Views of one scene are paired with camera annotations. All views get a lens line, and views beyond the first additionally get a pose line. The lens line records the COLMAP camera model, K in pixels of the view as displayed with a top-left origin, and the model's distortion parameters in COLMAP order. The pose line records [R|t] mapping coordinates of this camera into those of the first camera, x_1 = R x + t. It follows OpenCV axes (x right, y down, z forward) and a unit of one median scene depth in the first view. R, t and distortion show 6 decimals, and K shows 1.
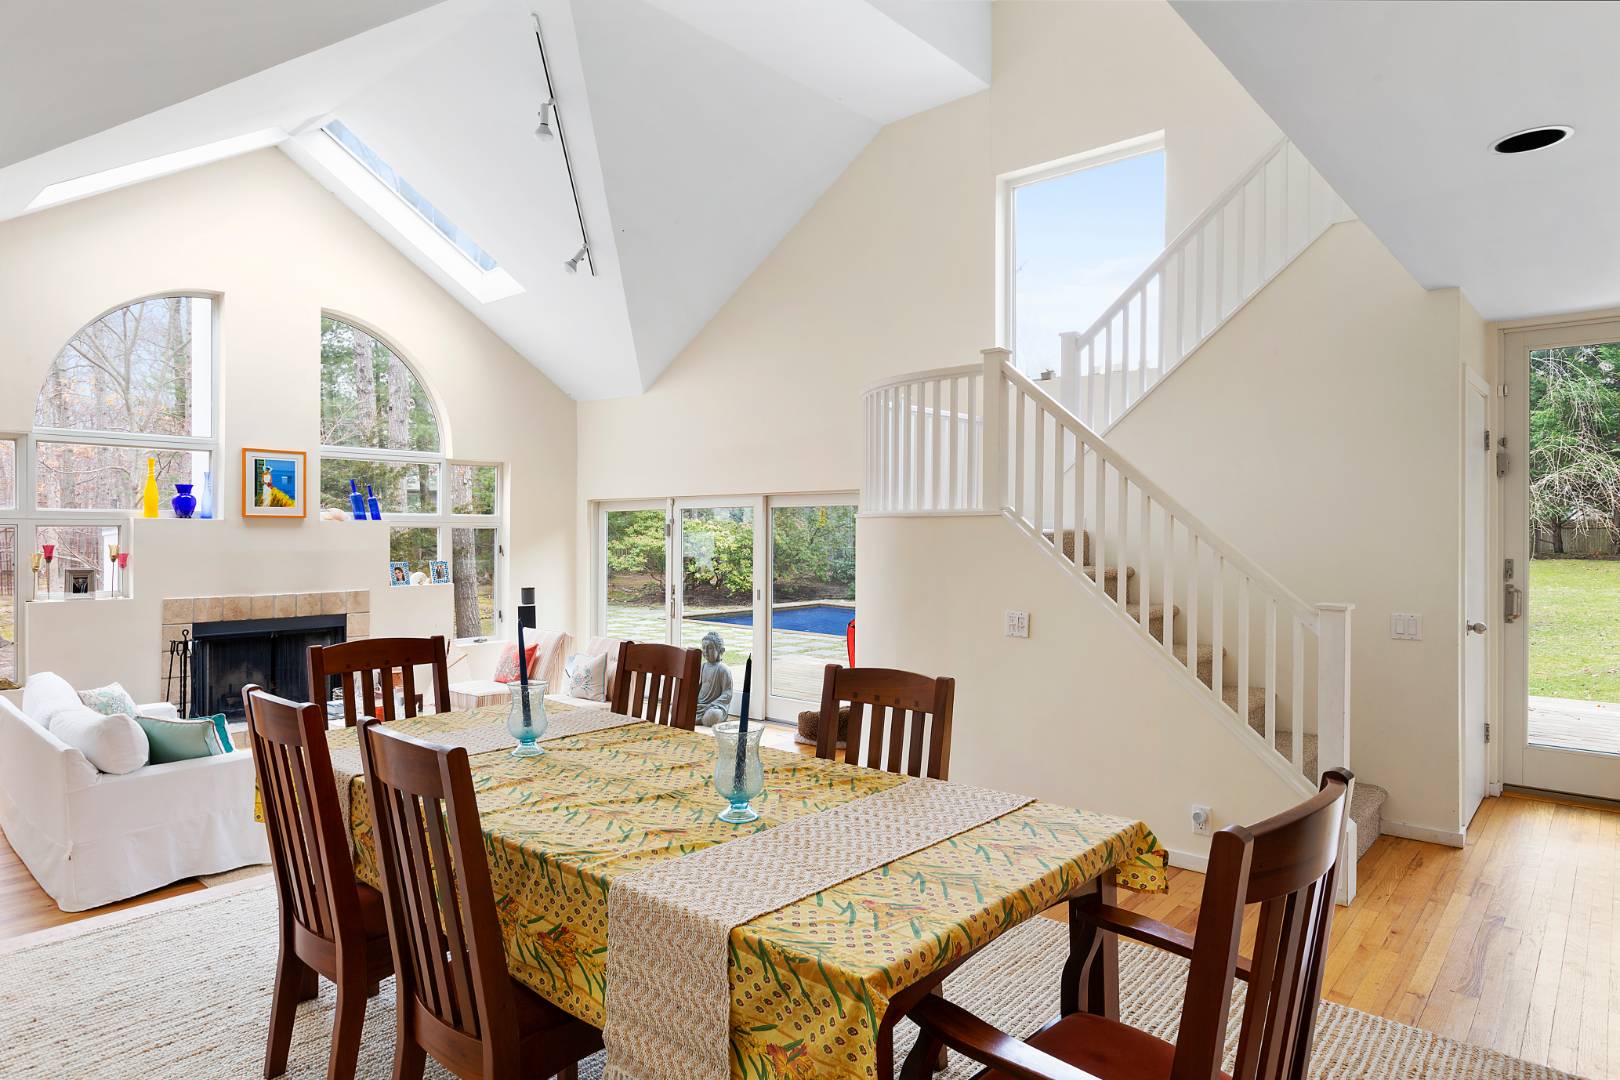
lens RADIAL K [[917.8, 0, 806.7], [0, 917.8, 539.8], [0, 0, 1]] dist [0.001234, 0.000162]
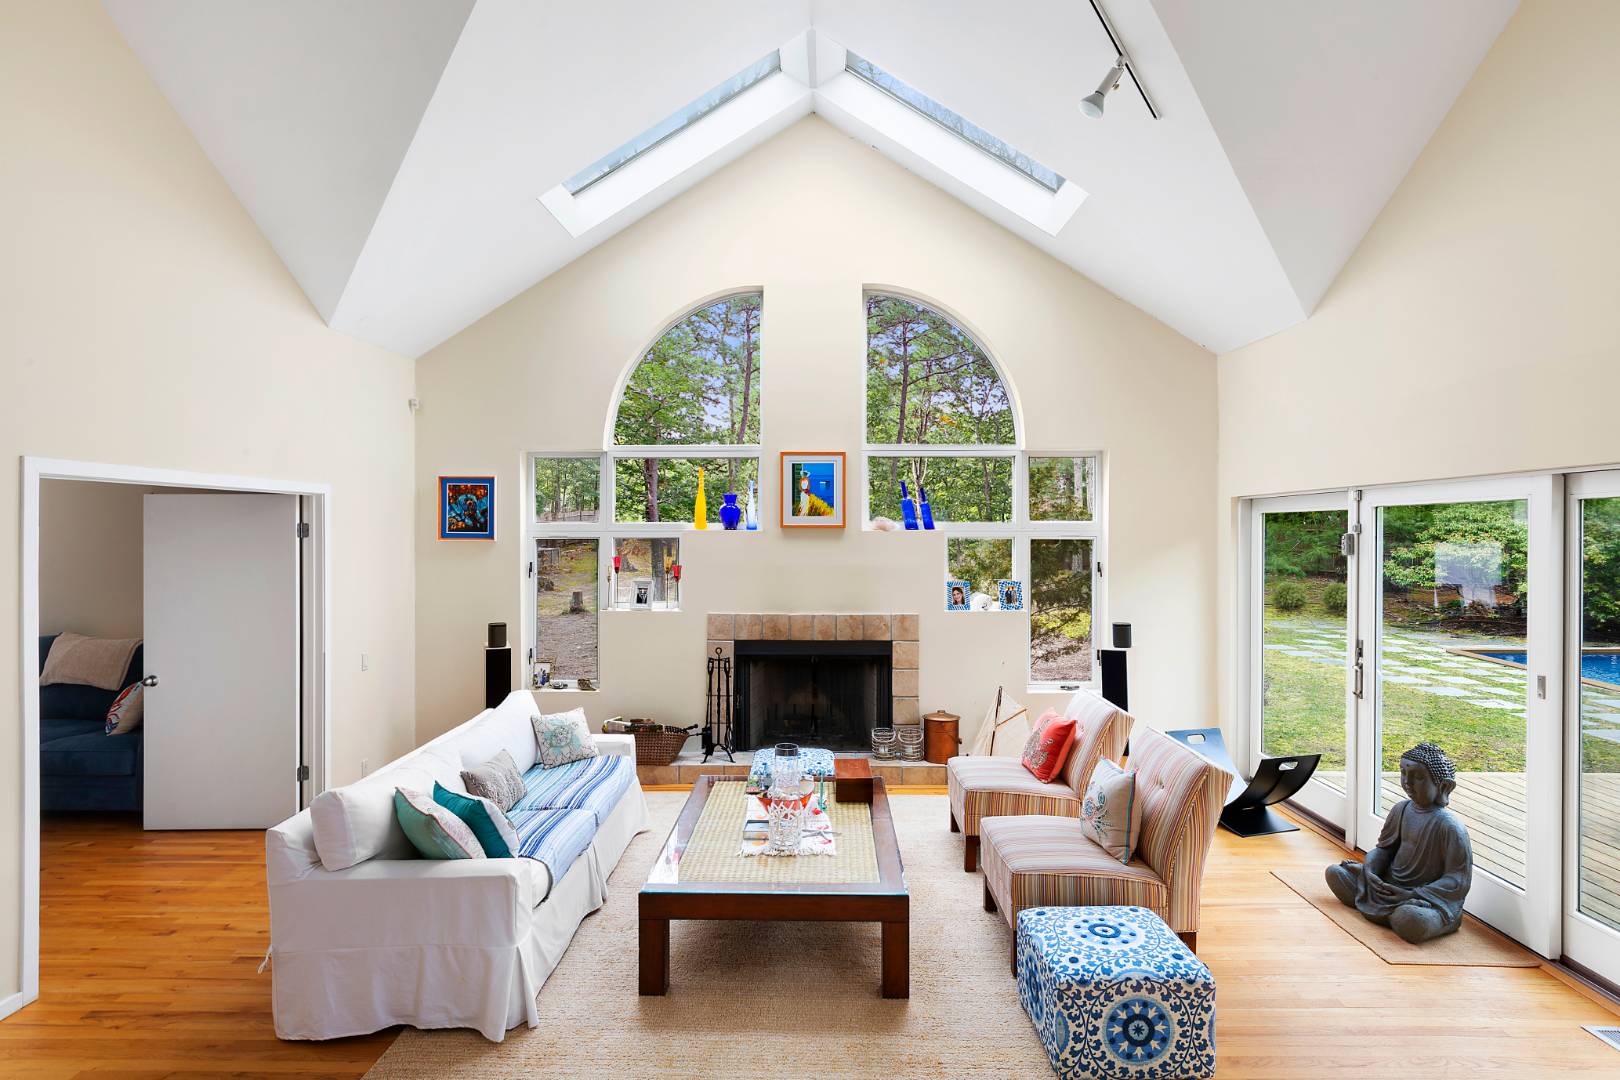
lens RADIAL K [[826.6, 0, 803.7], [0, 826.6, 532.5], [0, 0, 1]] dist [0.000898, -0.000802]
pose [[0.646713, -0.001268, -0.762732, 0.025837], [-0.006597, 0.999952, -0.007256, -0.013061], [0.762705, 0.009724, 0.646674, 0.447137]]
